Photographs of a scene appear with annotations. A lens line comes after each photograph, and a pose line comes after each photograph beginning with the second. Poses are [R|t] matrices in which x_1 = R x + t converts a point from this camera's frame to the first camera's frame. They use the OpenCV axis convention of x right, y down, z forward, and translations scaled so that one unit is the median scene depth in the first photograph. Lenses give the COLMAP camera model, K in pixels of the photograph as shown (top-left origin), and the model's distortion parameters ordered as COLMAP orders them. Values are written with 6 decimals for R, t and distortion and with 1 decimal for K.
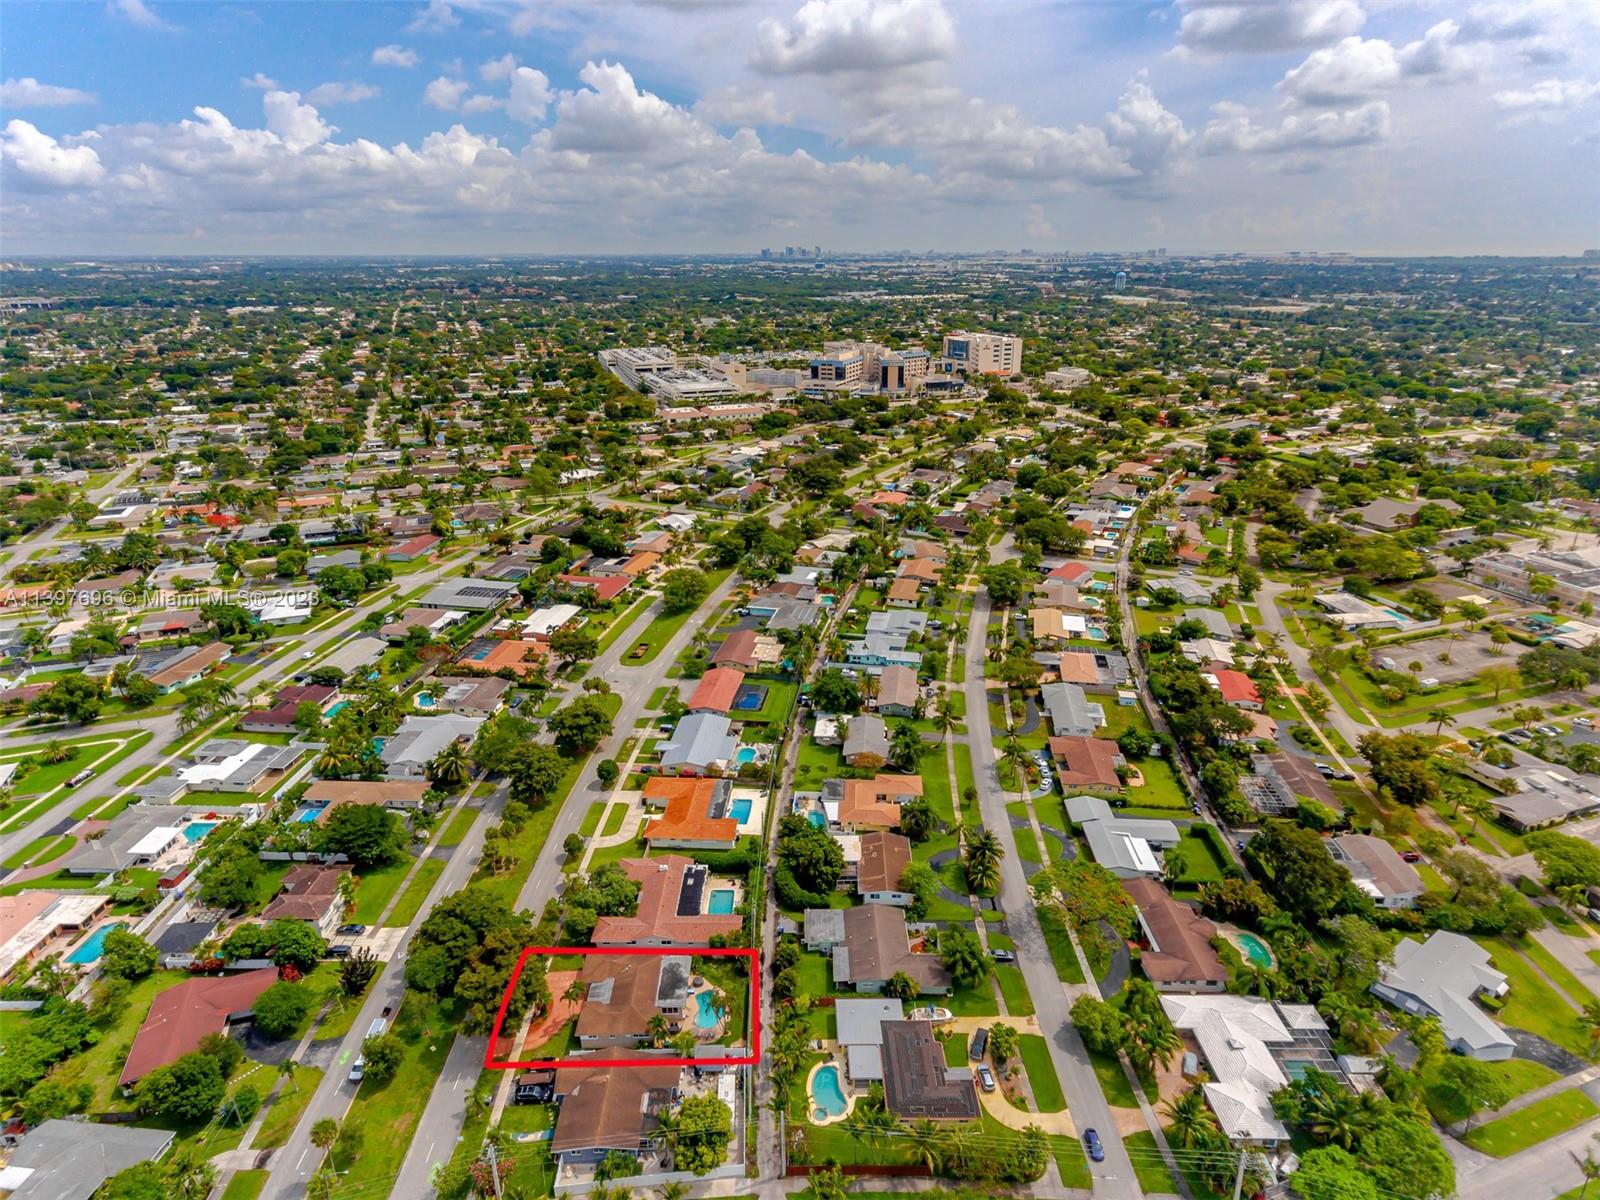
lens RADIAL K [[948.6, 0, 807.9], [0, 948.6, 569.2], [0, 0, 1]] dist [0.024299, -0.001350]
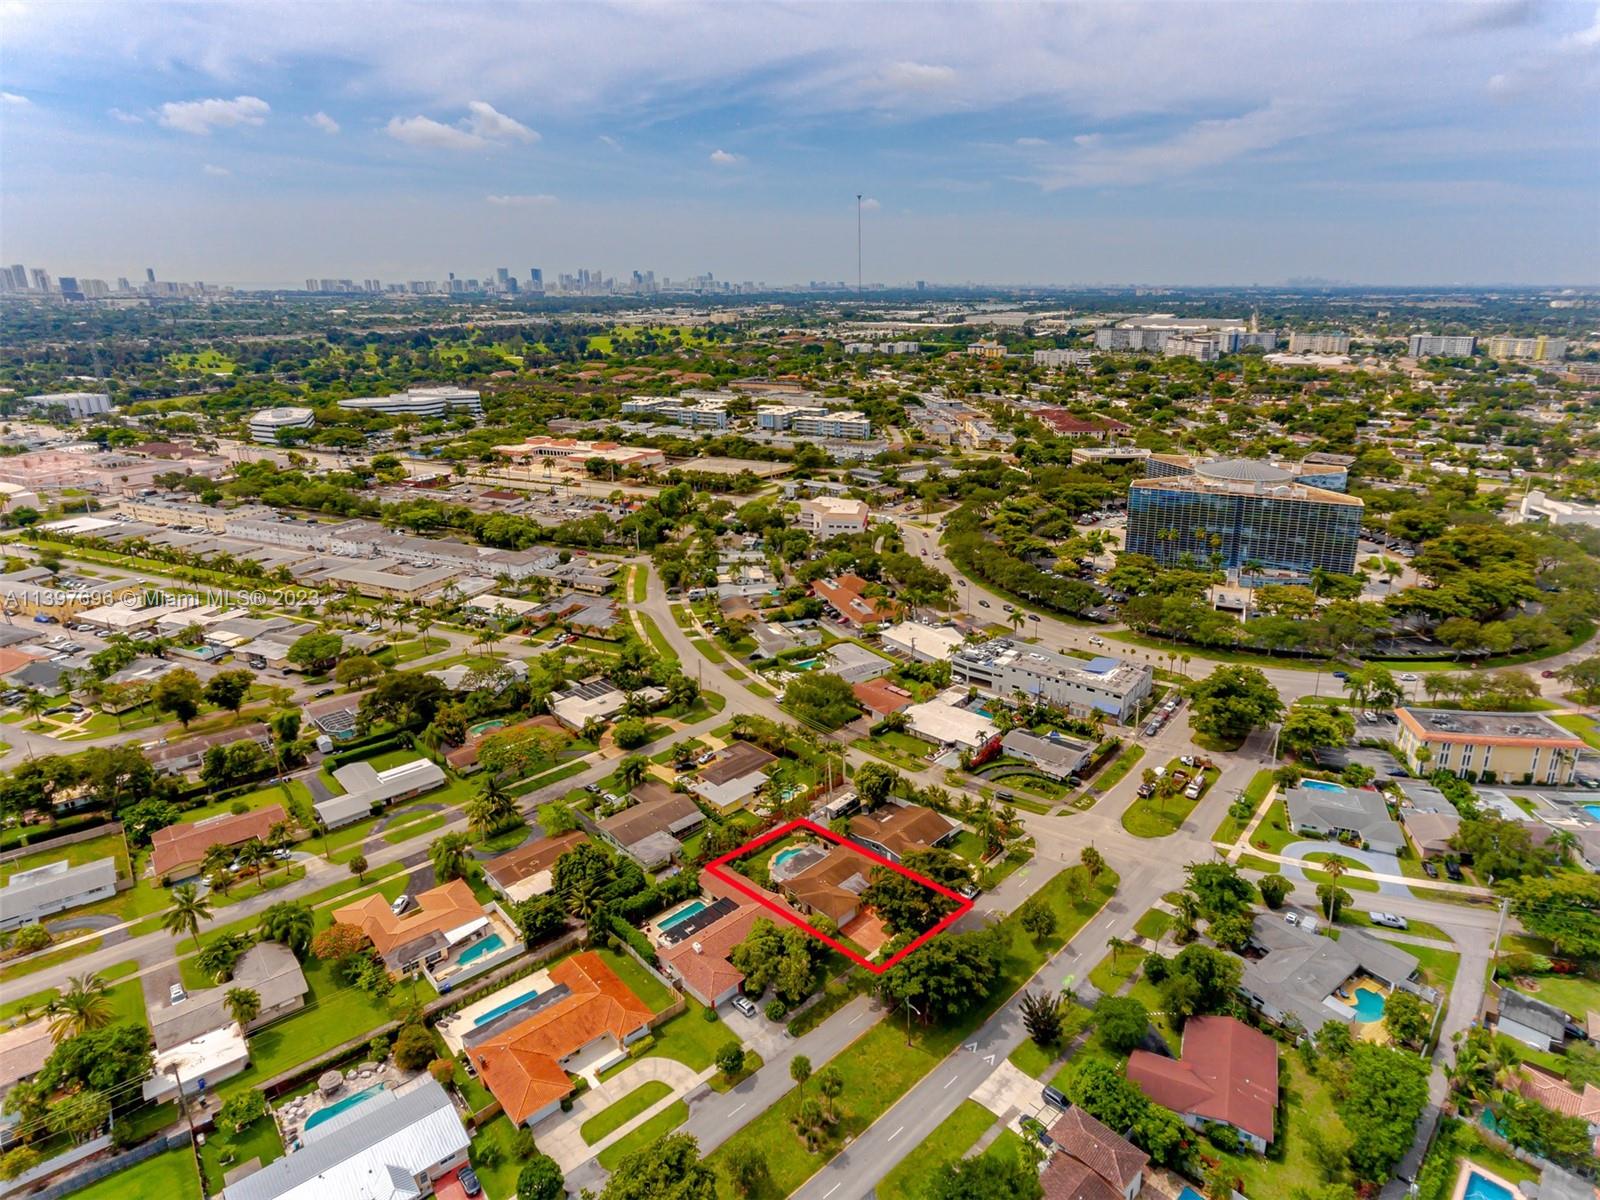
lens RADIAL K [[948.6, 0, 807.9], [0, 948.6, 569.2], [0, 0, 1]] dist [0.024299, -0.001350]
pose [[-0.698700, -0.207248, 0.684738, -0.600165], [0.230077, 0.841181, 0.489367, -0.289012], [-0.677408, 0.499463, -0.540050, 1.017243]]
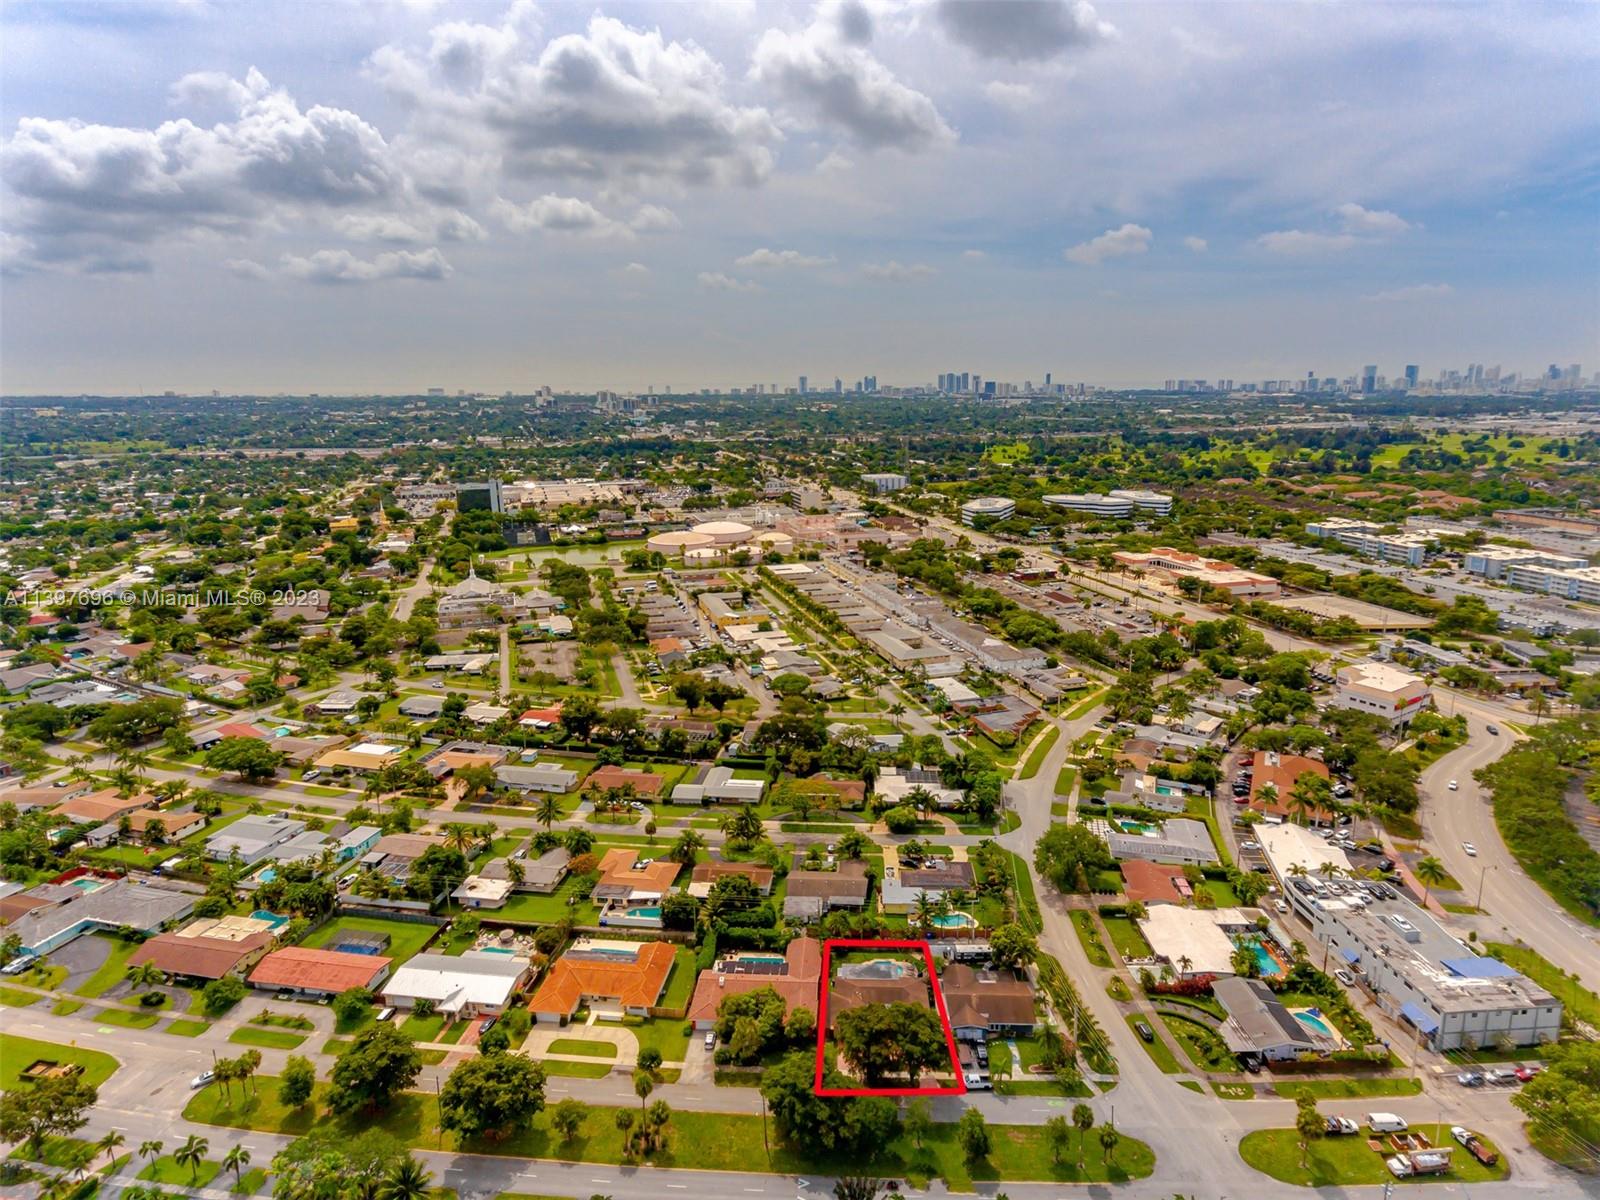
lens RADIAL K [[917.5, 0, 800.0], [0, 917.5, 600.0], [0, 0, 1]] dist [0.022827, 0.000935]
pose [[0.072508, -0.231483, 0.970133, -0.833496], [0.323651, 0.925516, 0.196647, -0.187131], [-0.943394, 0.299727, 0.142027, 0.553958]]
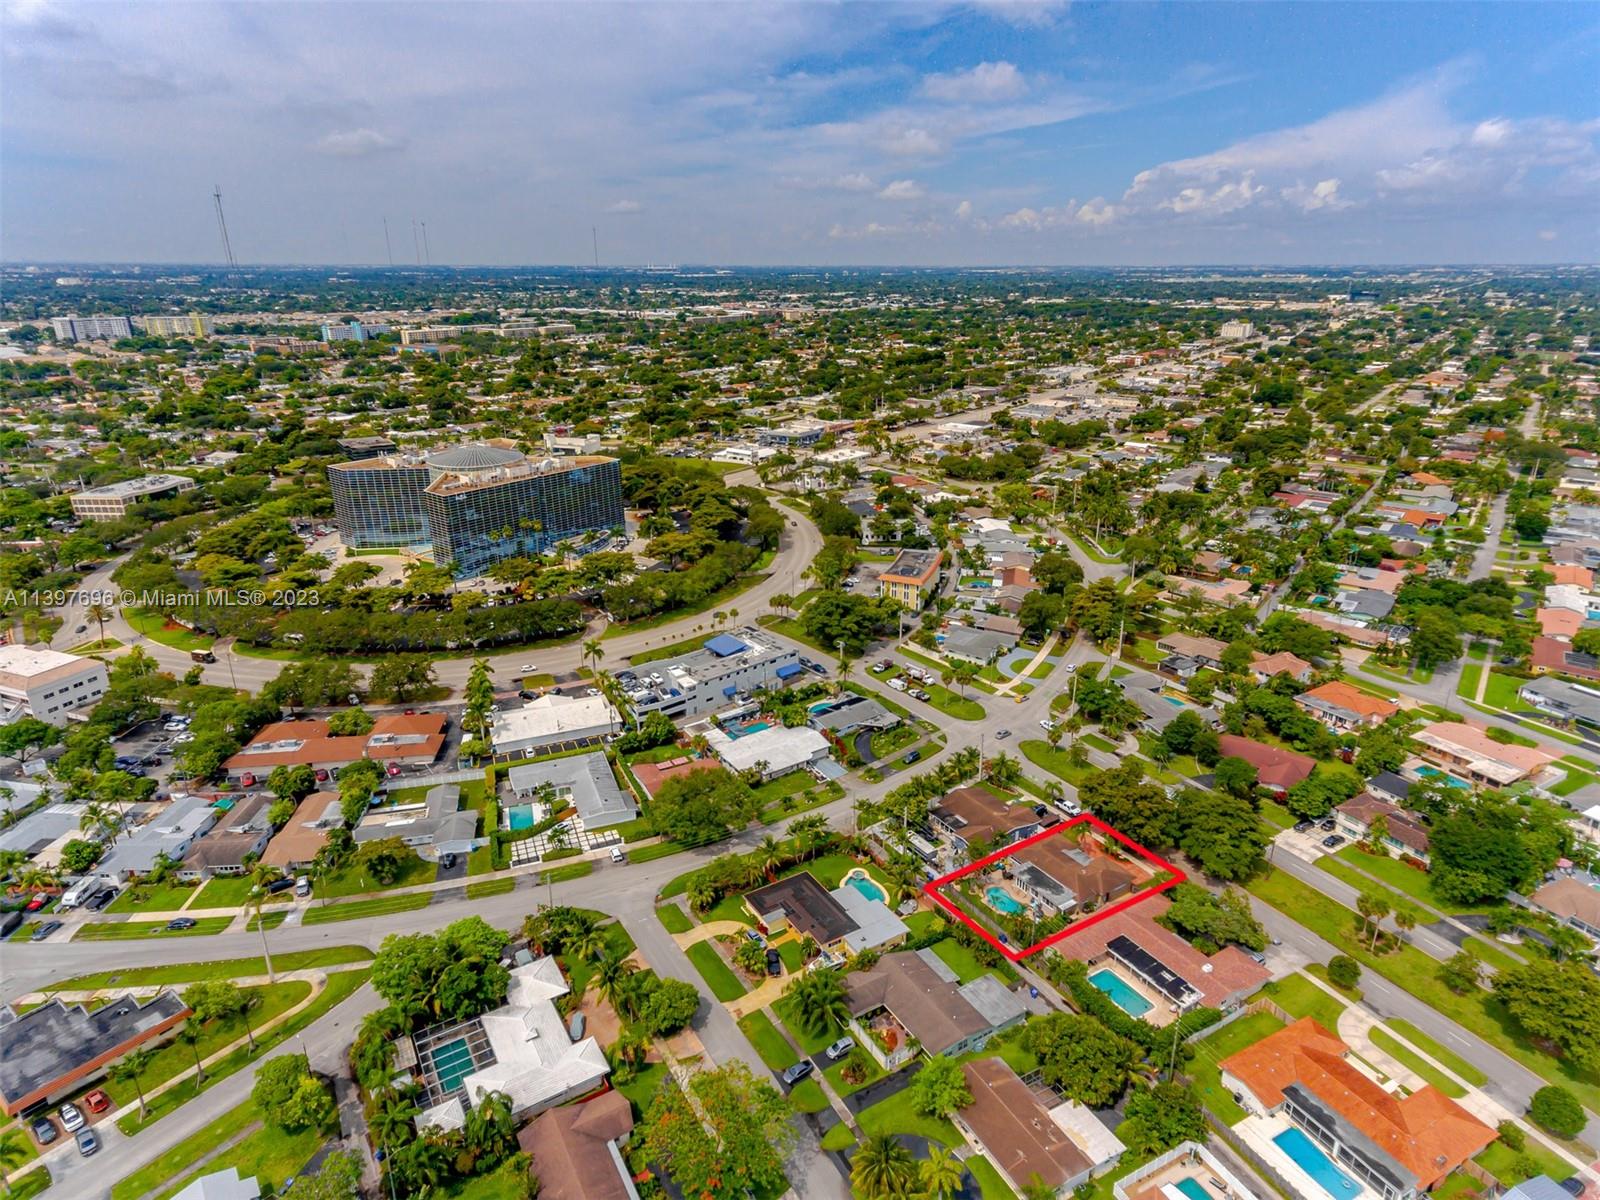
lens RADIAL K [[948.6, 0, 807.9], [0, 948.6, 569.2], [0, 0, 1]] dist [0.024299, -0.001350]
pose [[-0.855176, 0.162862, -0.492088, 0.393774], [-0.165265, 0.814140, 0.556655, -0.286727], [0.491286, 0.557362, -0.669317, 0.990271]]
